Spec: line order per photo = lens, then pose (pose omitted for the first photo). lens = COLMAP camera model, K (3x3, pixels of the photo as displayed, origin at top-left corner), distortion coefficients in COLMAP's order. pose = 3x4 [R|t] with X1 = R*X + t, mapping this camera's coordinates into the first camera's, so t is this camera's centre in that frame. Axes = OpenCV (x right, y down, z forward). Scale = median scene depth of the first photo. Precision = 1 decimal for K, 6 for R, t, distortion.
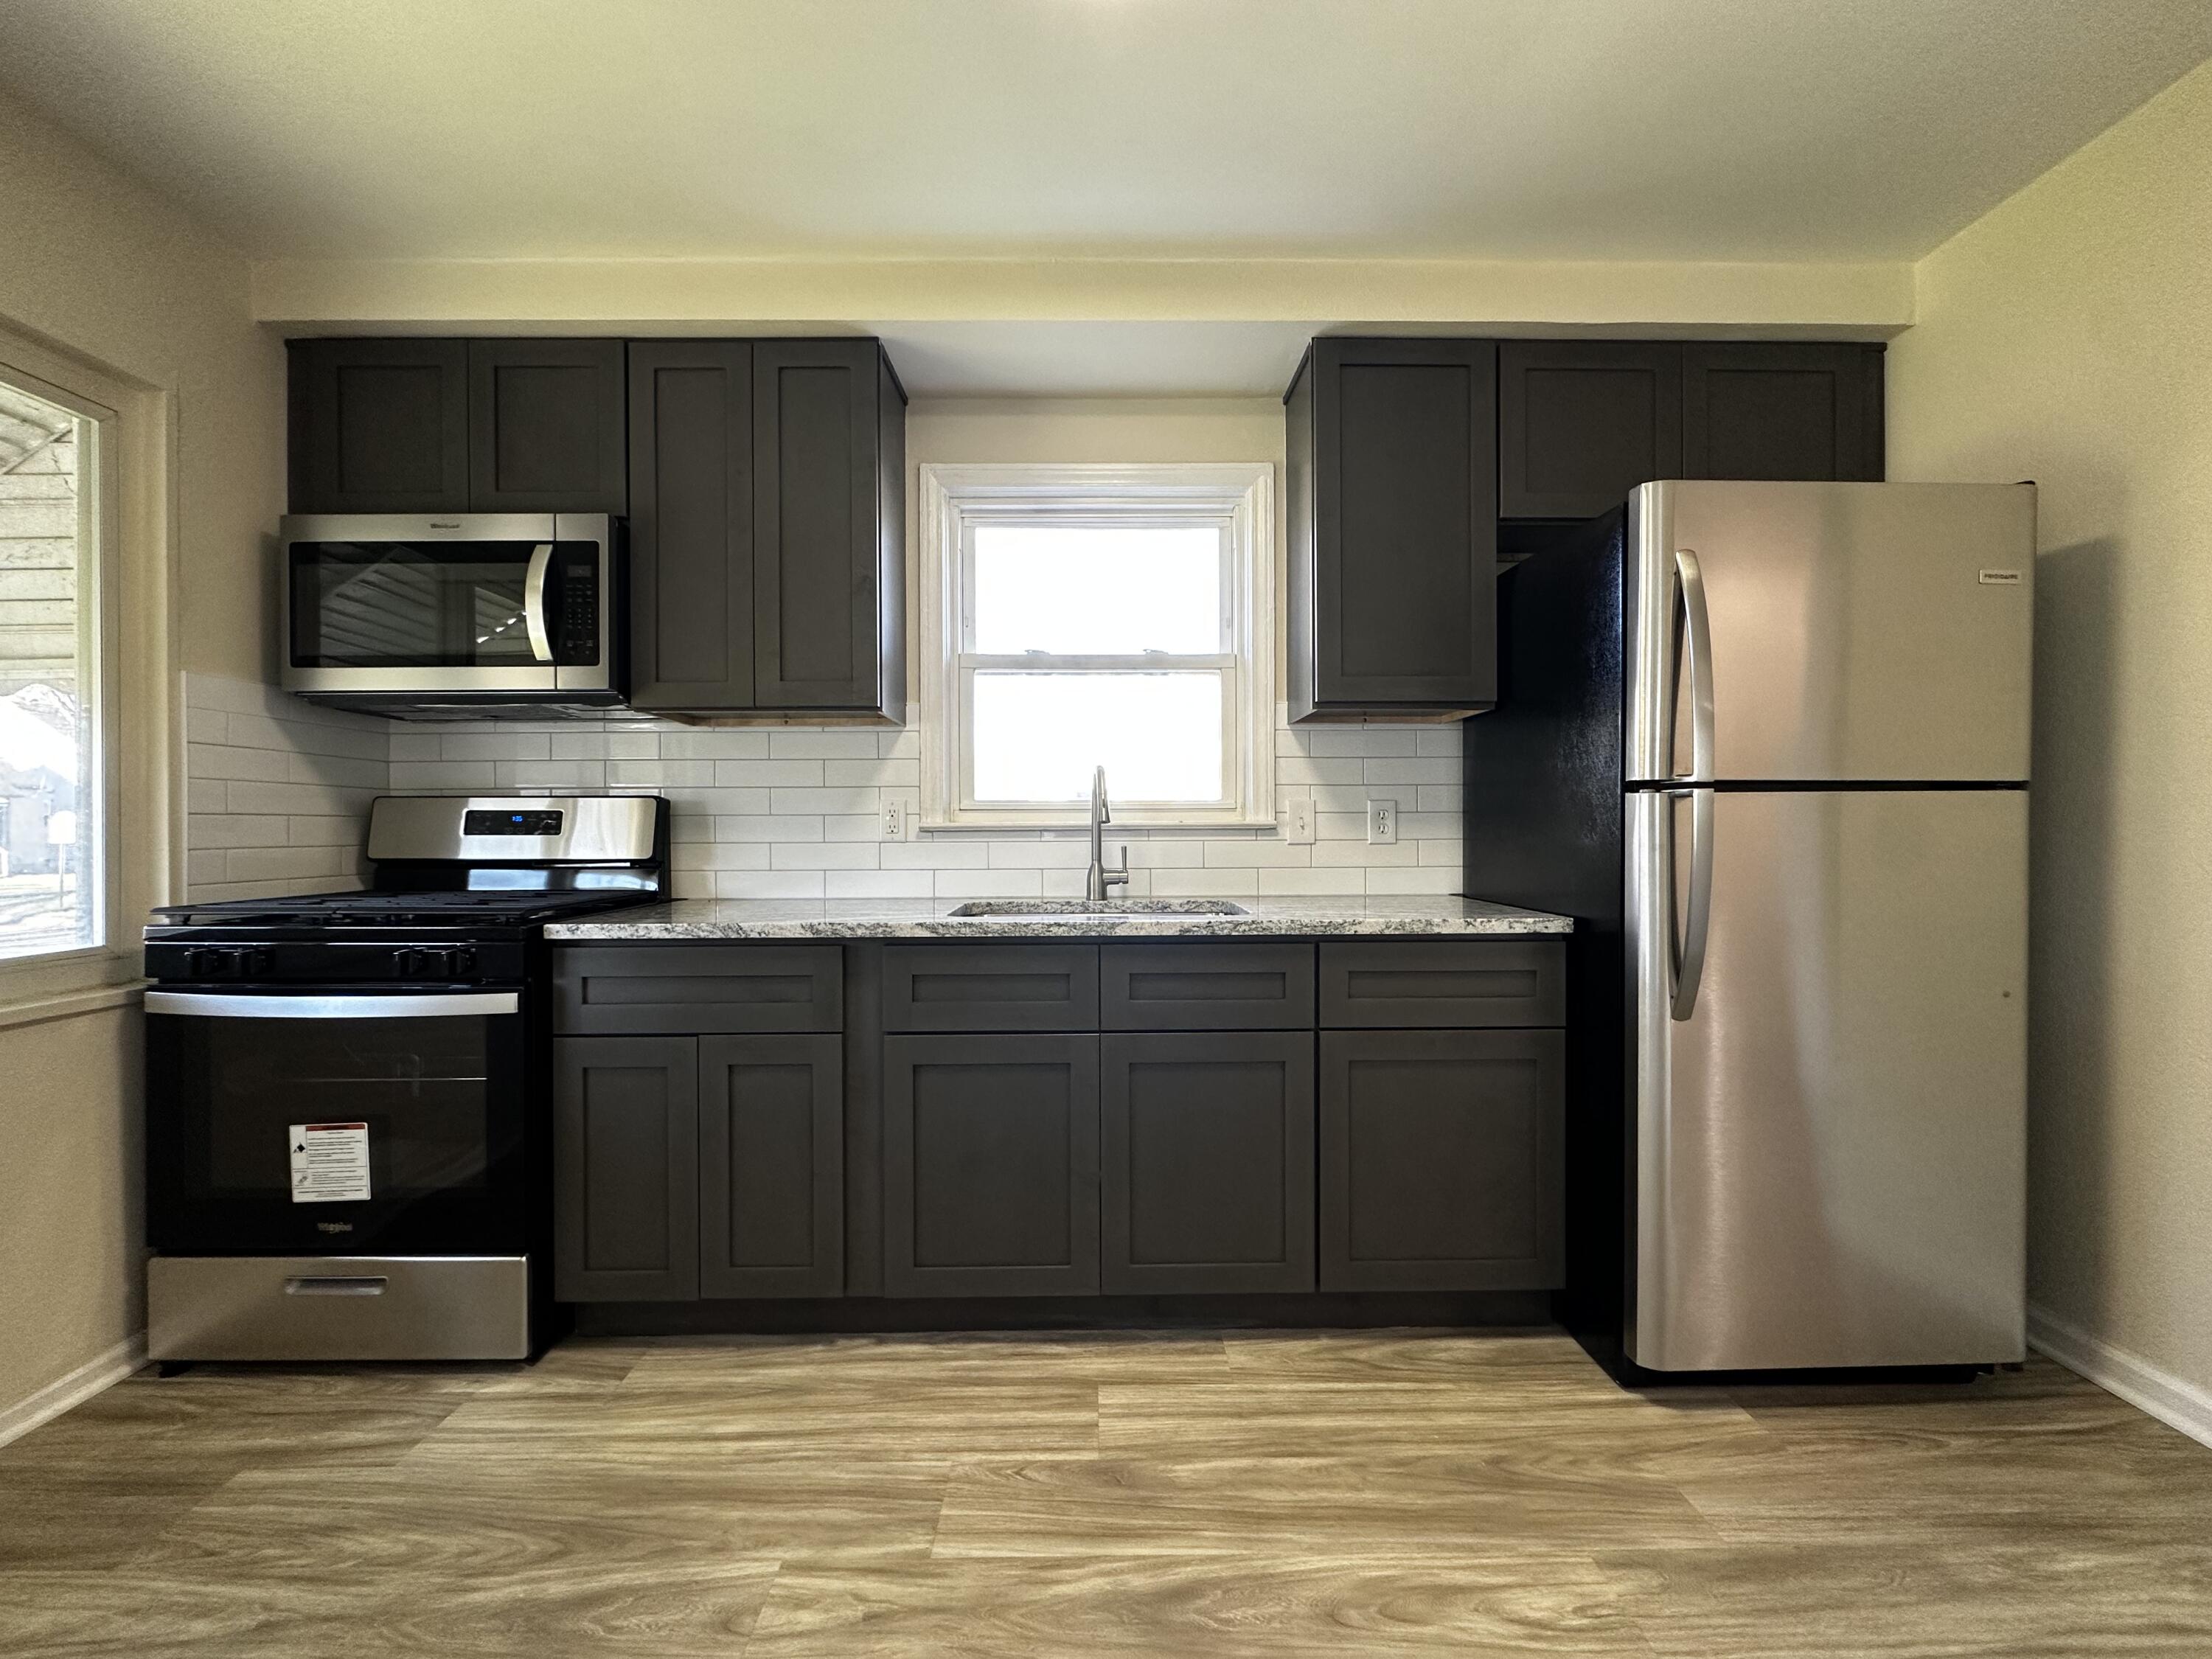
lens RADIAL K [[876.7, 0, 1107.0], [0, 876.7, 829.5], [0, 0, 1]] dist [-0.003102, 0.000466]
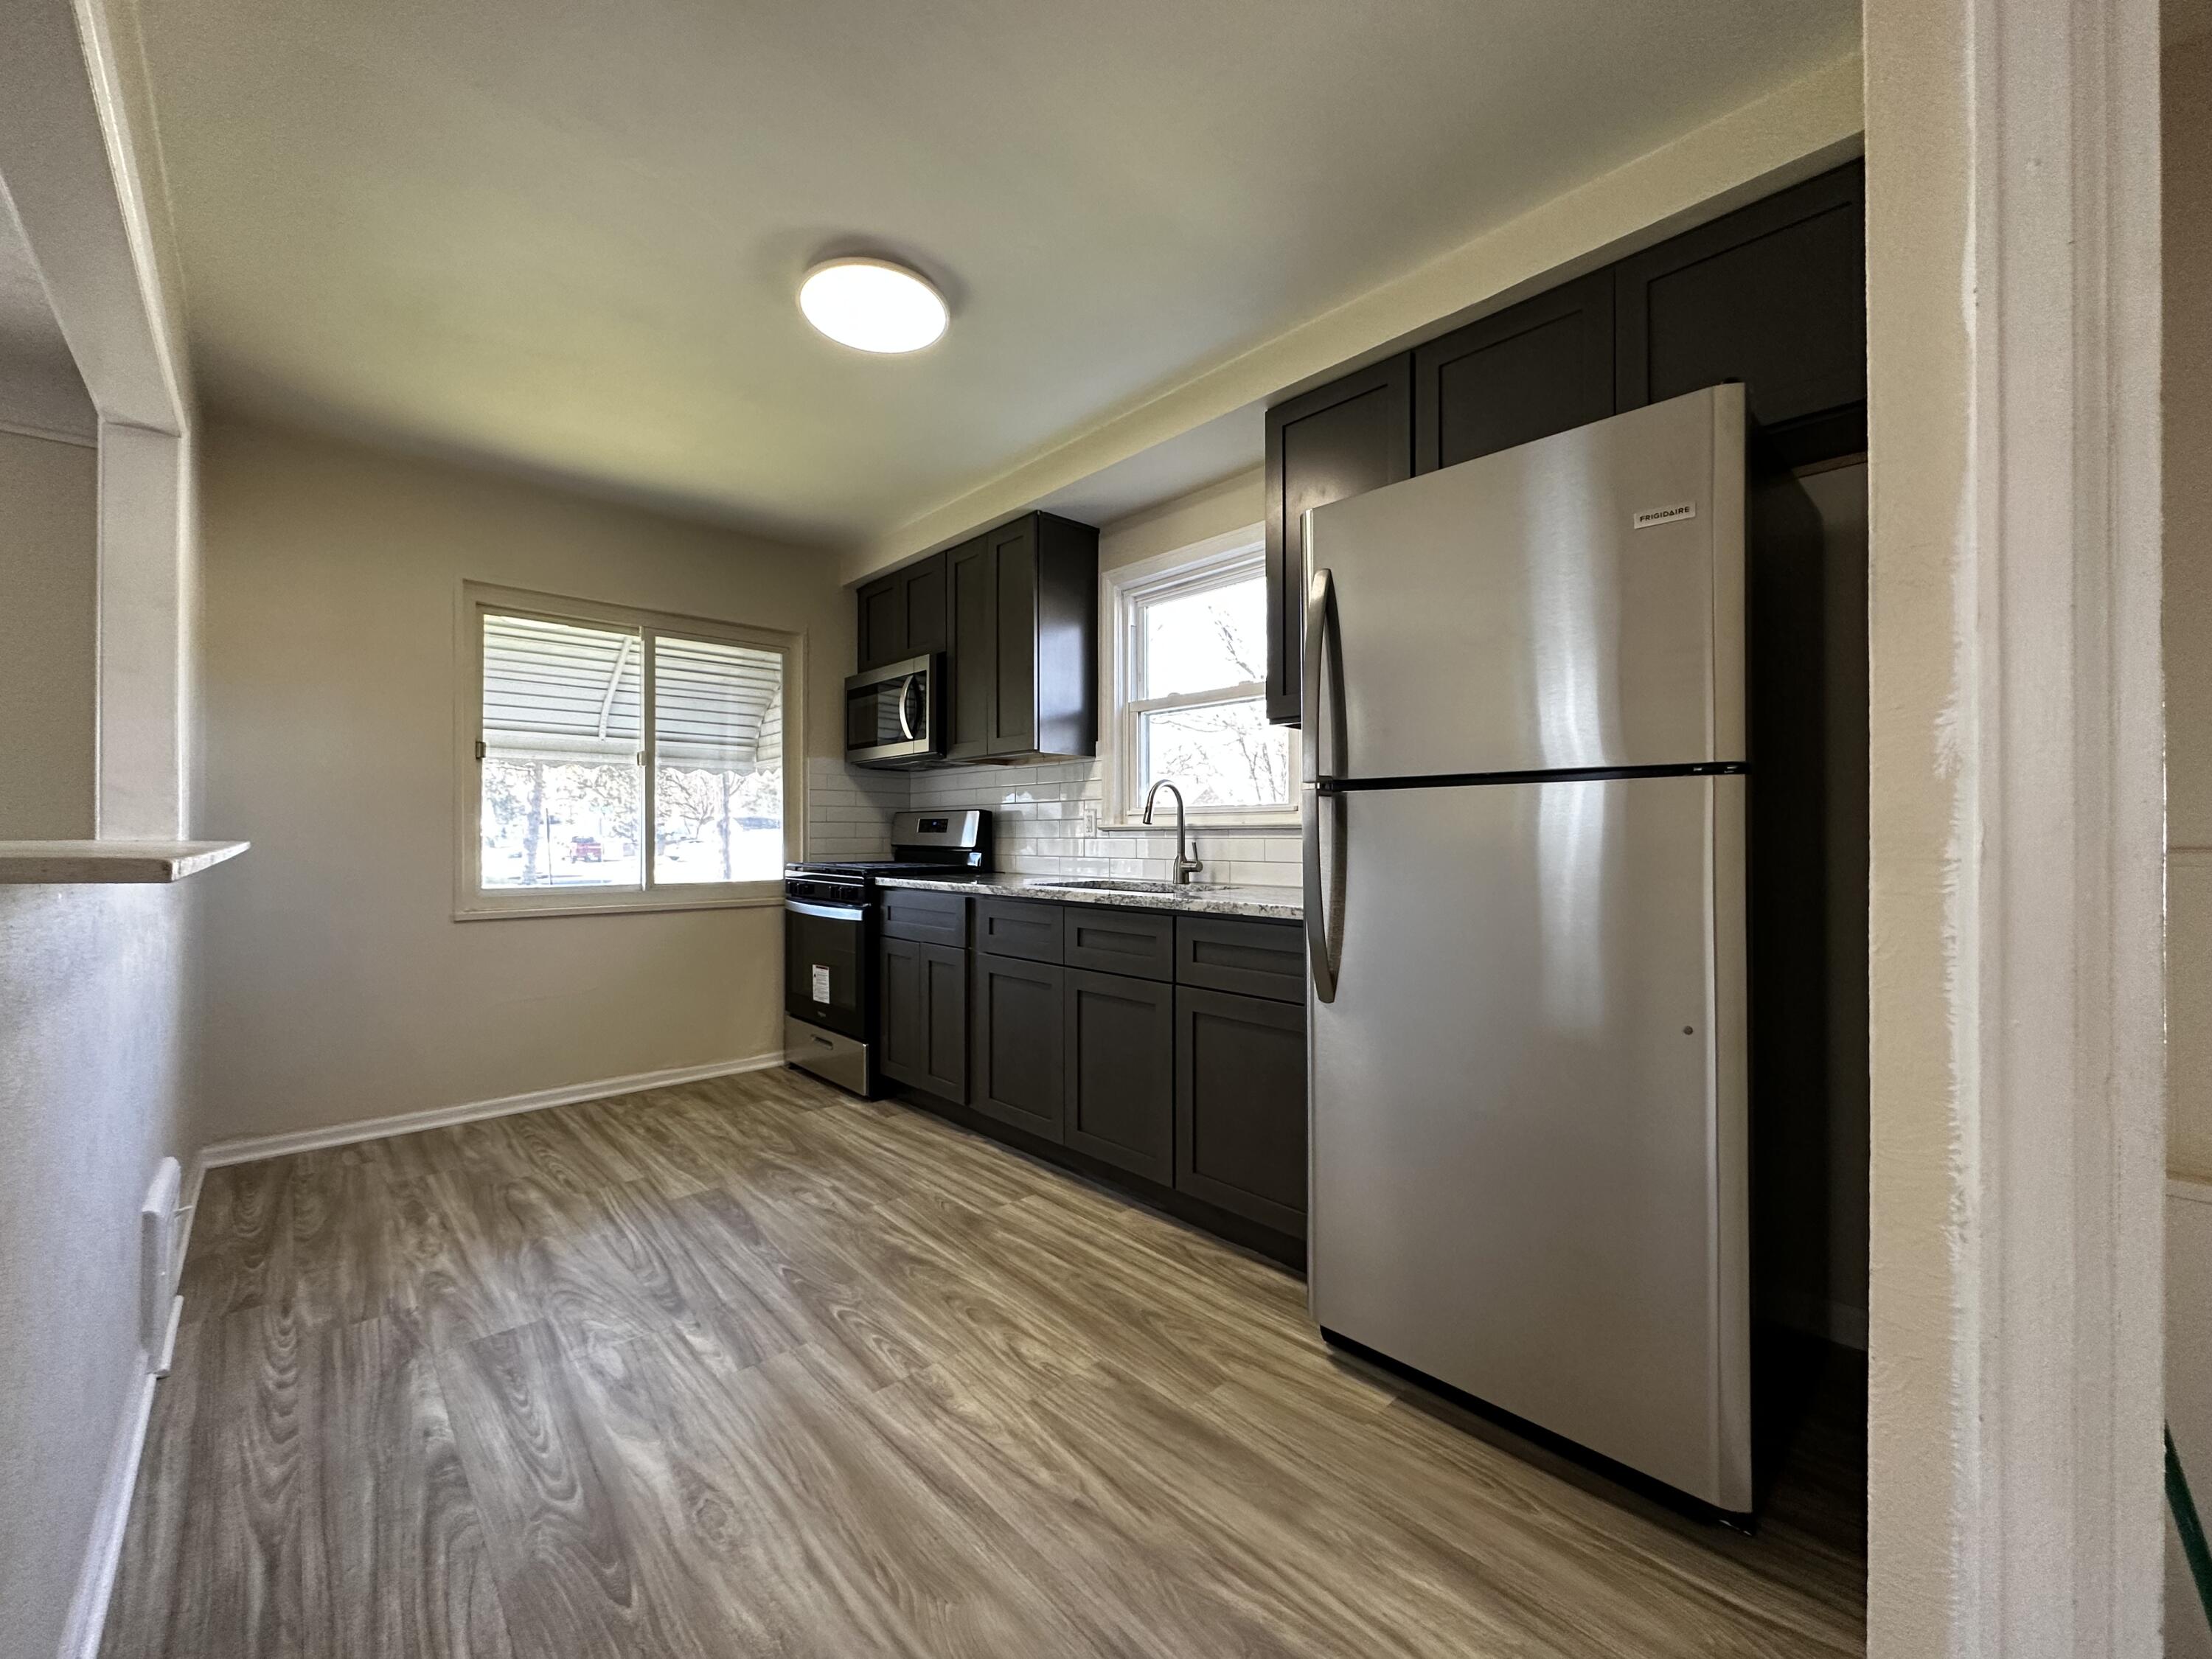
lens RADIAL K [[876.7, 0, 1105.6], [0, 876.7, 828.4], [0, 0, 1]] dist [-0.003102, 0.000466]
pose [[0.675273, -0.001618, -0.737566, 1.181796], [-0.003381, 0.999980, -0.005290, 0.008488], [0.737560, 0.006066, 0.675254, 0.060577]]
